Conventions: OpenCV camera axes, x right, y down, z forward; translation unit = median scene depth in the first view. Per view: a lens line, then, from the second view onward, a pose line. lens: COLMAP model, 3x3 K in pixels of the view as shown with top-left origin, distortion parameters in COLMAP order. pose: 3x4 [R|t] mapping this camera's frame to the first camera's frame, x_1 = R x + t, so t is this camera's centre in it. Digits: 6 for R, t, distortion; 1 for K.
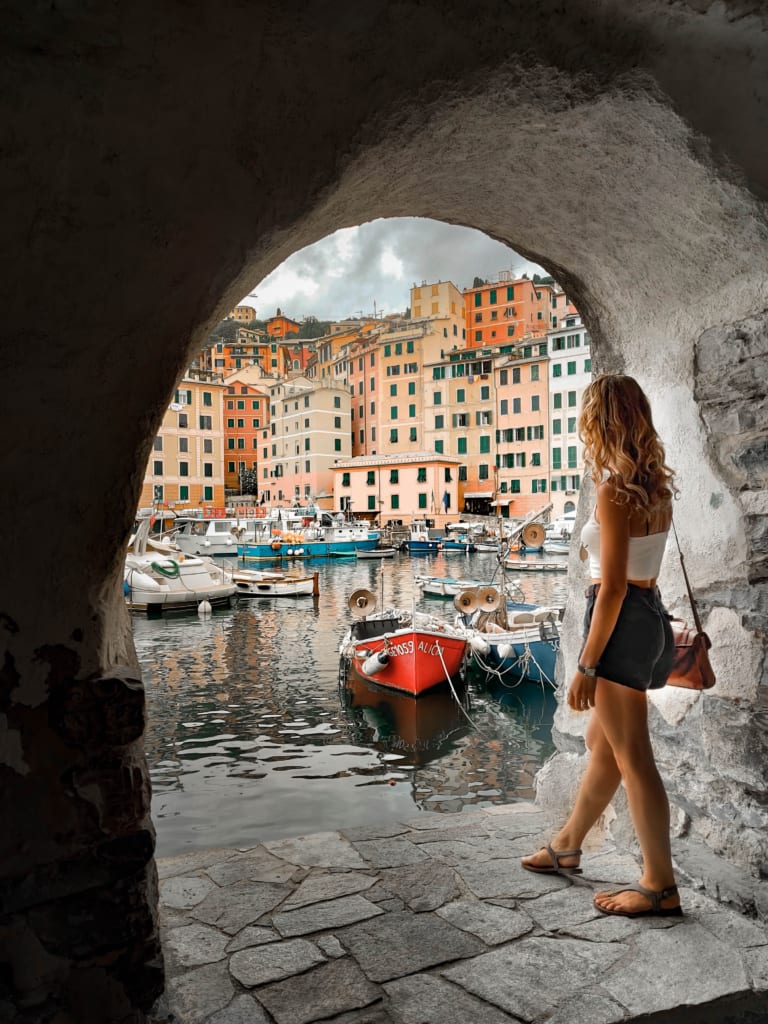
lens RADIAL K [[774.0, 0, 383.7], [0, 774.0, 516.2], [0, 0, 1]] dist [0.103719, -0.000381]
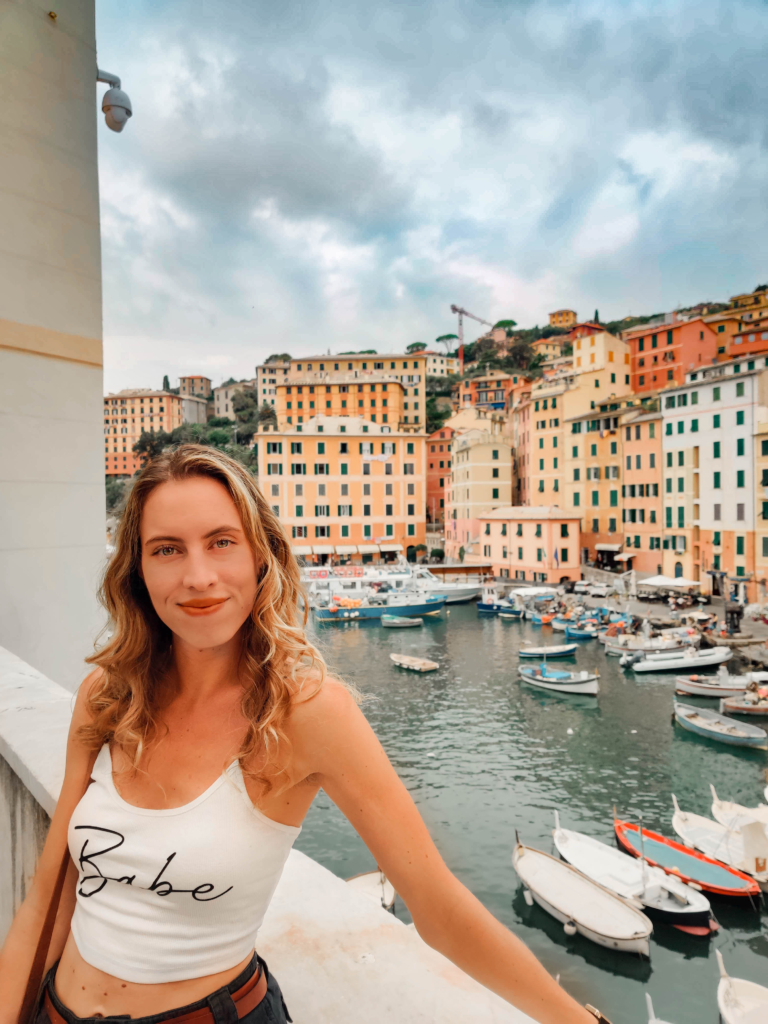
lens RADIAL K [[771.7, 0, 380.7], [0, 771.7, 517.1], [0, 0, 1]] dist [0.024374, -0.001777]
pose [[0.883211, 0.007331, -0.468918, 0.334716], [0.004018, 0.999723, 0.023198, -0.091727], [0.468958, -0.022373, 0.882937, -0.043843]]
